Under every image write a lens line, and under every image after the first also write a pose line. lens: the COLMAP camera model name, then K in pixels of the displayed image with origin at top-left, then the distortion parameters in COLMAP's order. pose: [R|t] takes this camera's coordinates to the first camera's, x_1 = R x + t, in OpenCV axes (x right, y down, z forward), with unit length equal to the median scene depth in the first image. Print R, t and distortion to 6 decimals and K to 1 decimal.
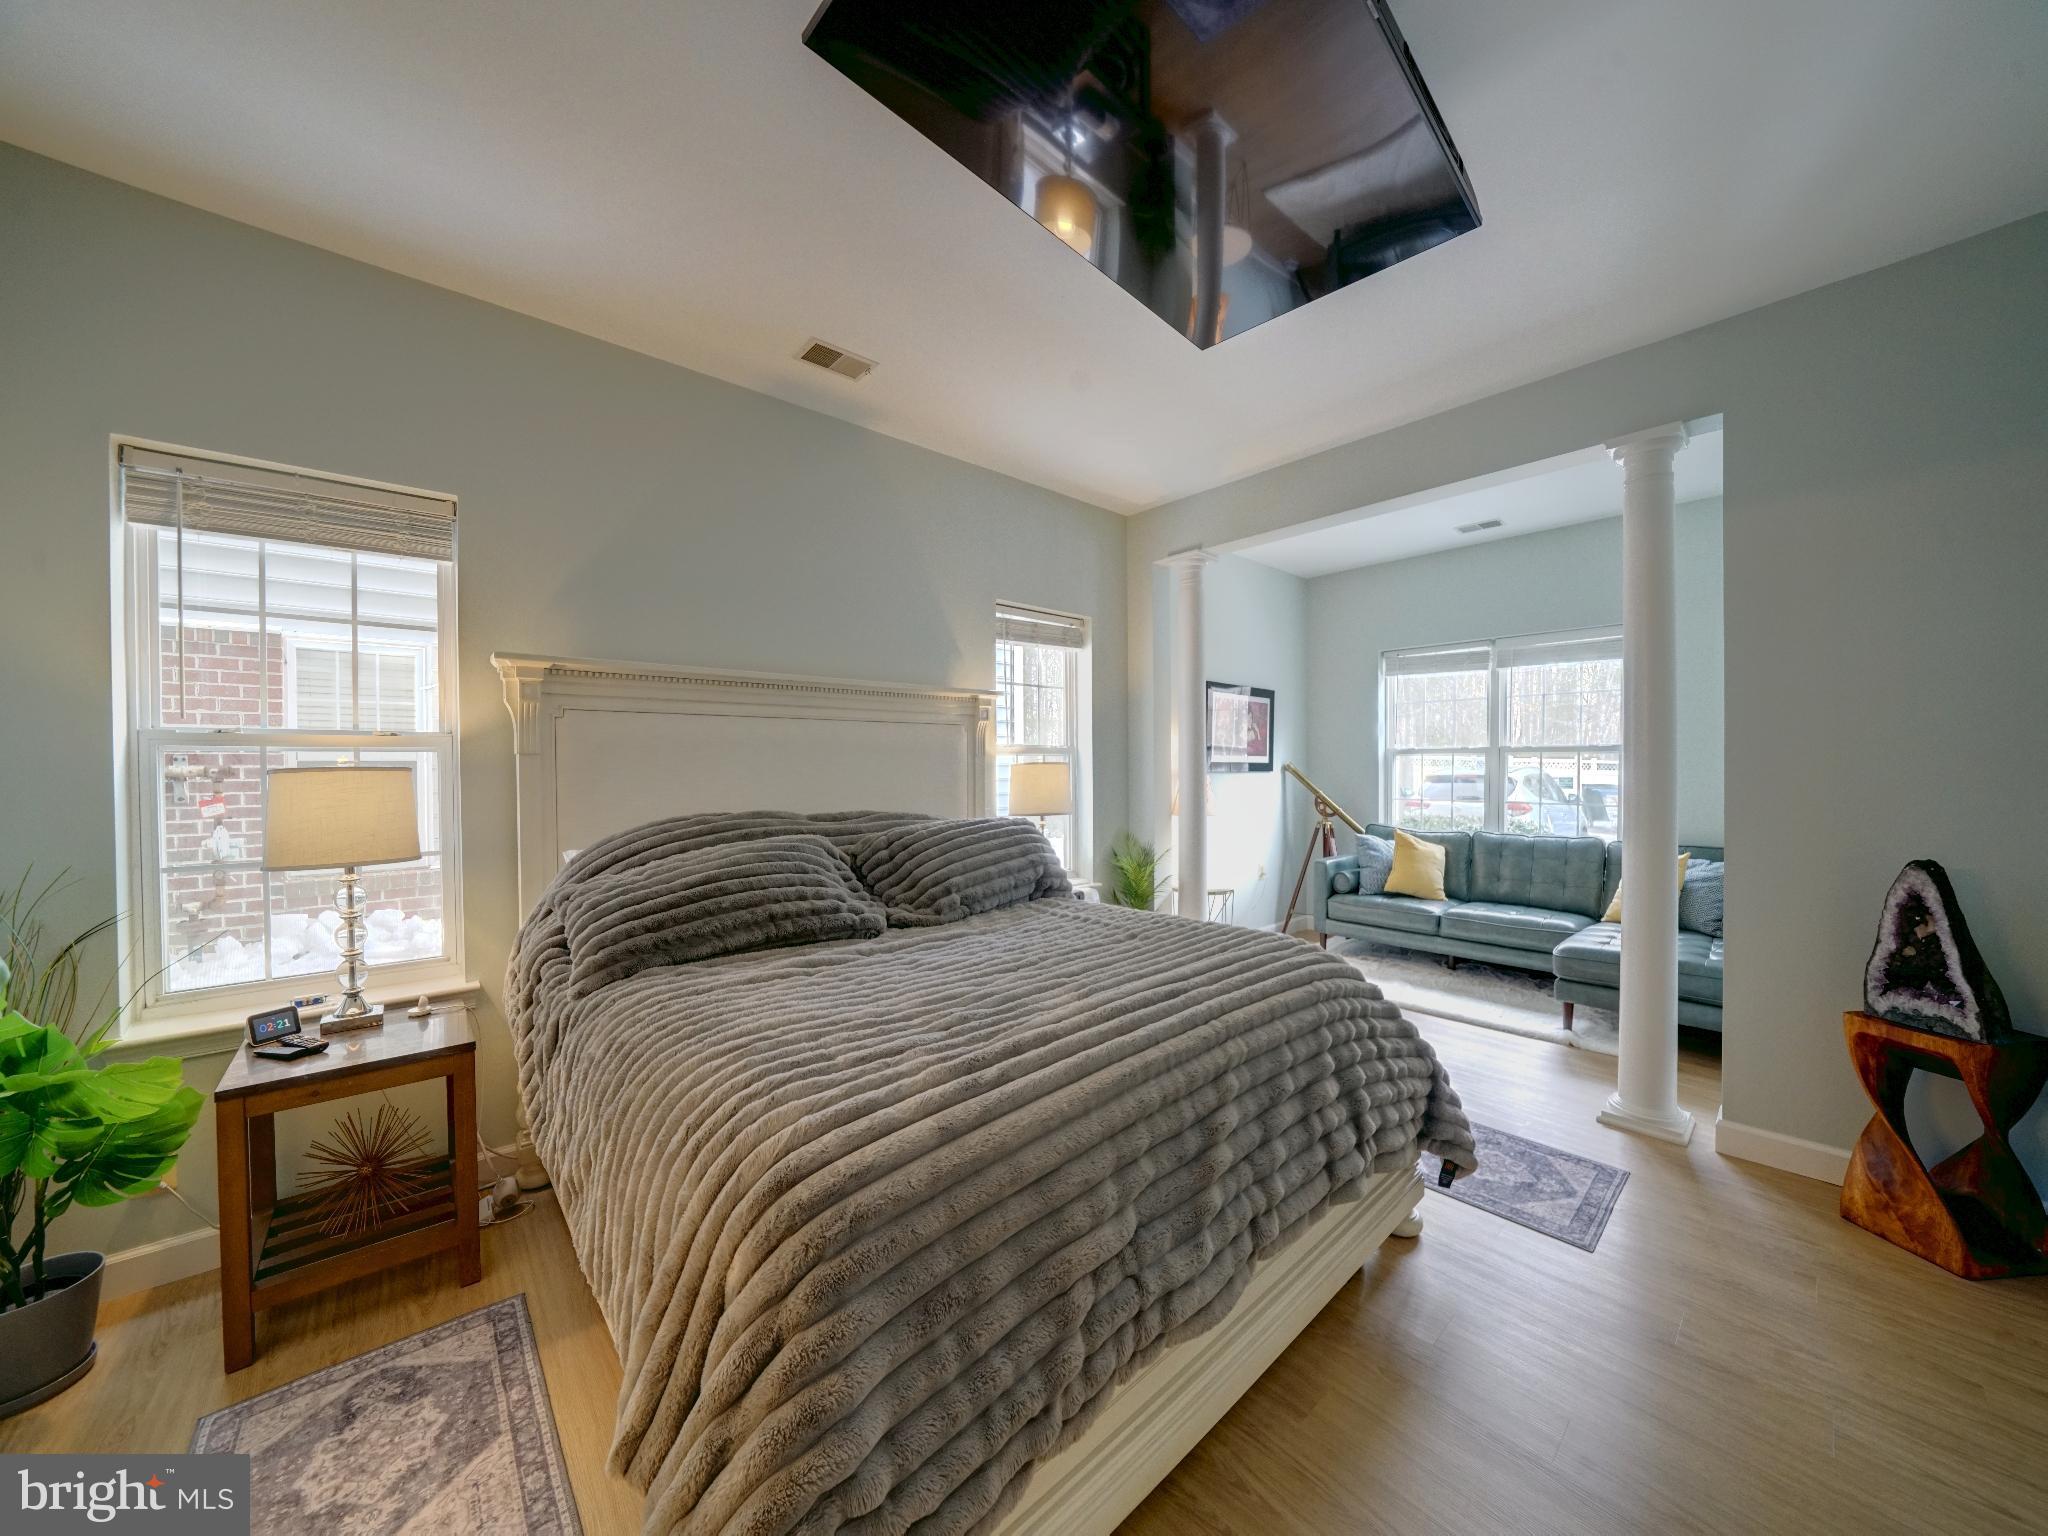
lens RADIAL K [[713.8, 0, 1013.9], [0, 713.8, 770.7], [0, 0, 1]] dist [-0.021341, 0.000634]
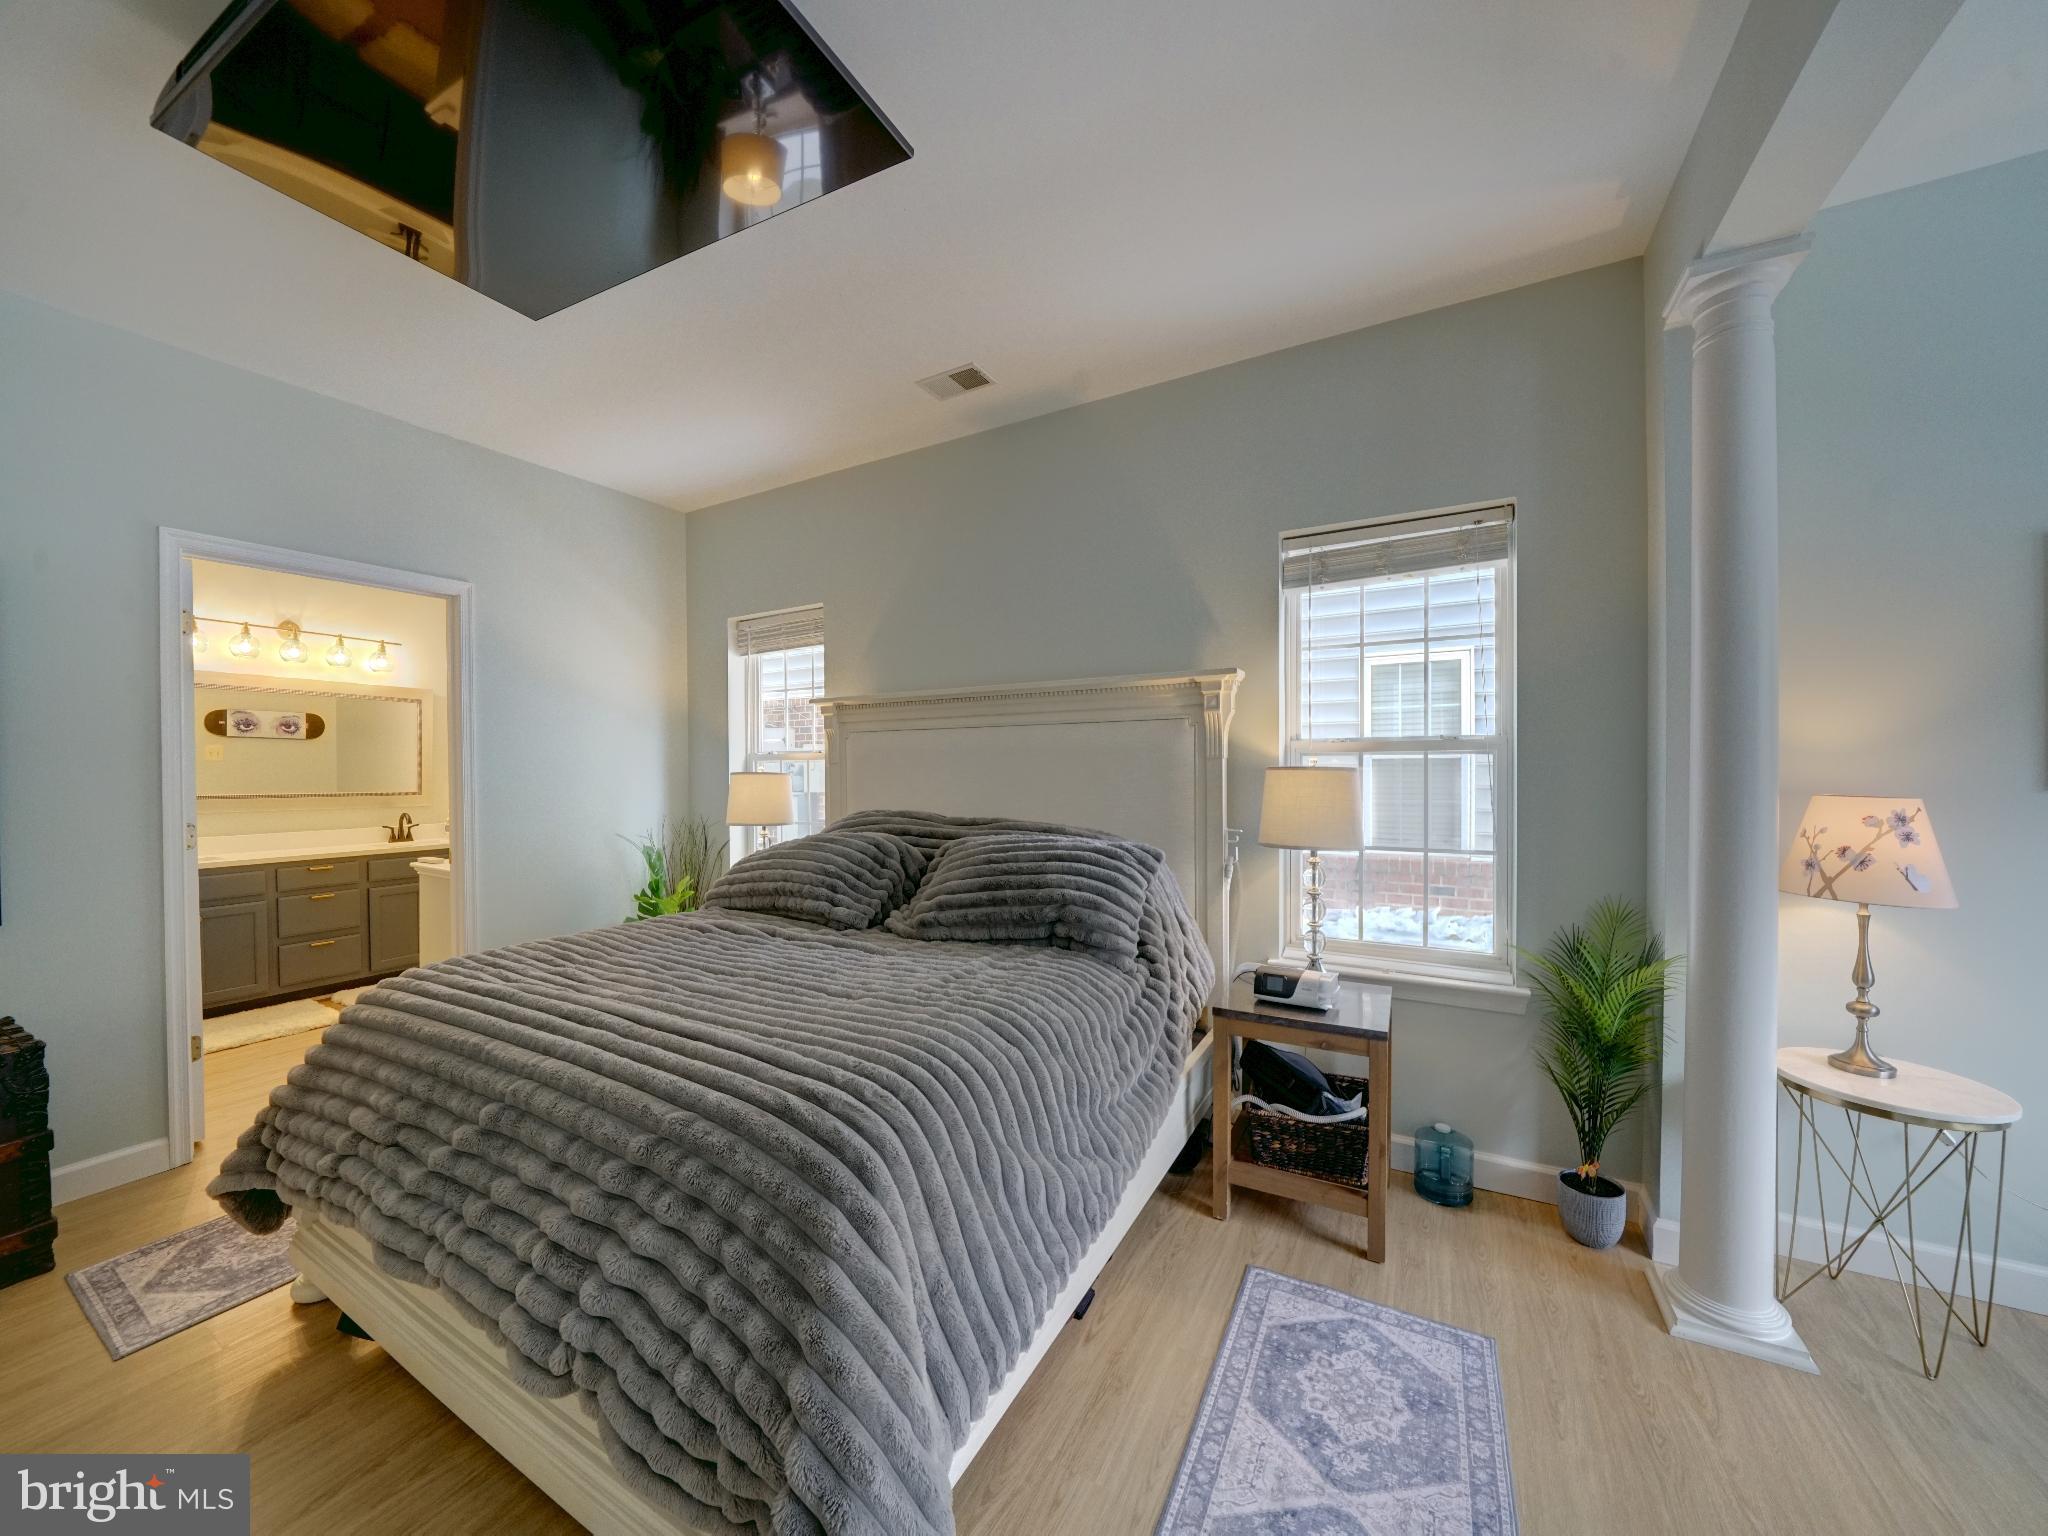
lens RADIAL K [[768.4, 0, 1014.4], [0, 768.4, 770.5], [0, 0, 1]] dist [-0.013154, 0.000711]
pose [[0.296415, 0.007282, -0.955032, 0.568943], [-0.008749, 0.999950, 0.004909, -0.009964], [0.955019, 0.006901, 0.296463, 0.497239]]
